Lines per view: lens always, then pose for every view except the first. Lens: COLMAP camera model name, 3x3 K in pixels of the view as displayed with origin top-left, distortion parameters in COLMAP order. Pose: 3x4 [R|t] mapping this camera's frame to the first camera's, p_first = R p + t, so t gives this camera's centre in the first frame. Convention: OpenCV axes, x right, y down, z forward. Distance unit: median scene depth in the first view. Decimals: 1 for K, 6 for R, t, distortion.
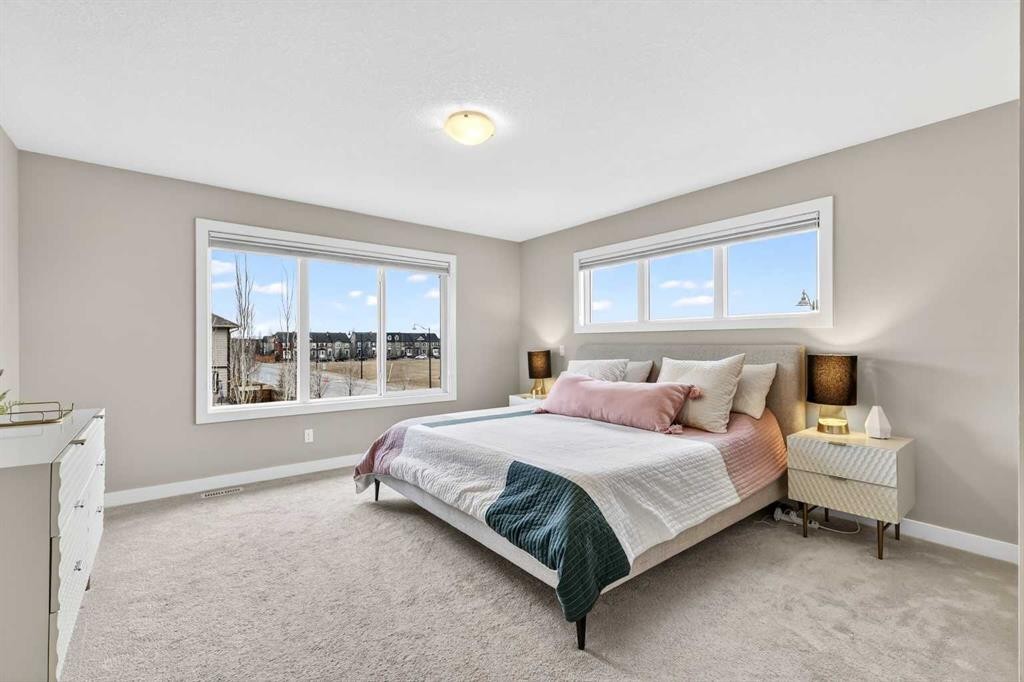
lens RADIAL K [[449.8, 0, 516.8], [0, 449.8, 336.2], [0, 0, 1]] dist [0.000211, 0.000341]
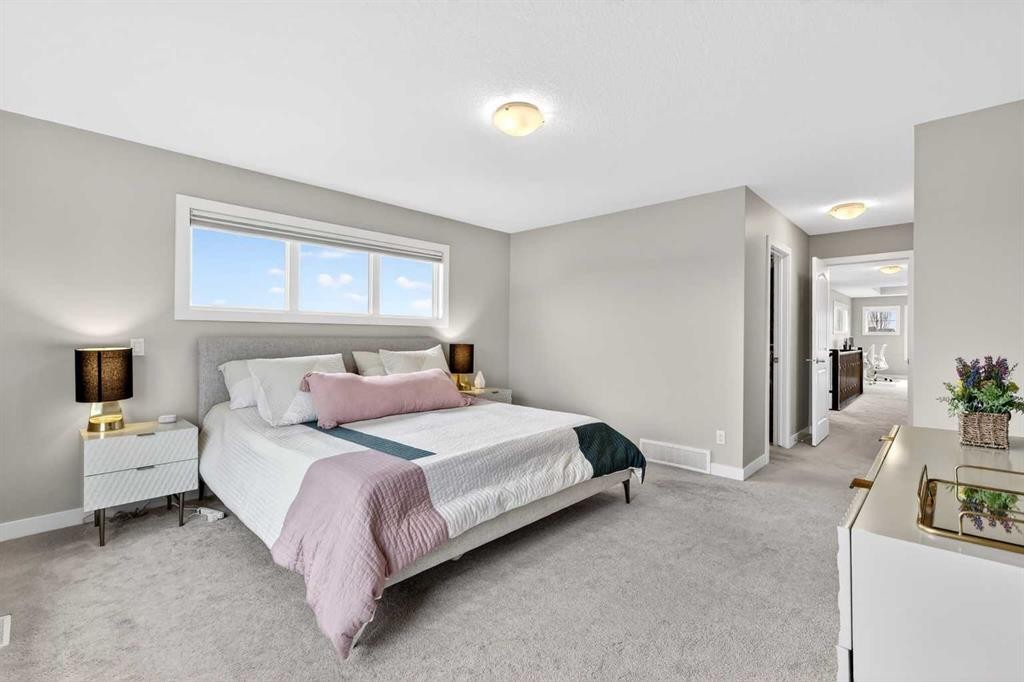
lens RADIAL K [[449.8, 0, 516.8], [0, 449.8, 336.2], [0, 0, 1]] dist [0.000211, 0.000341]
pose [[-0.134194, -0.002897, 0.990951, -0.674902], [-0.027686, 0.999616, -0.000827, 0.005255], [-0.990568, -0.027547, -0.134223, 0.700473]]
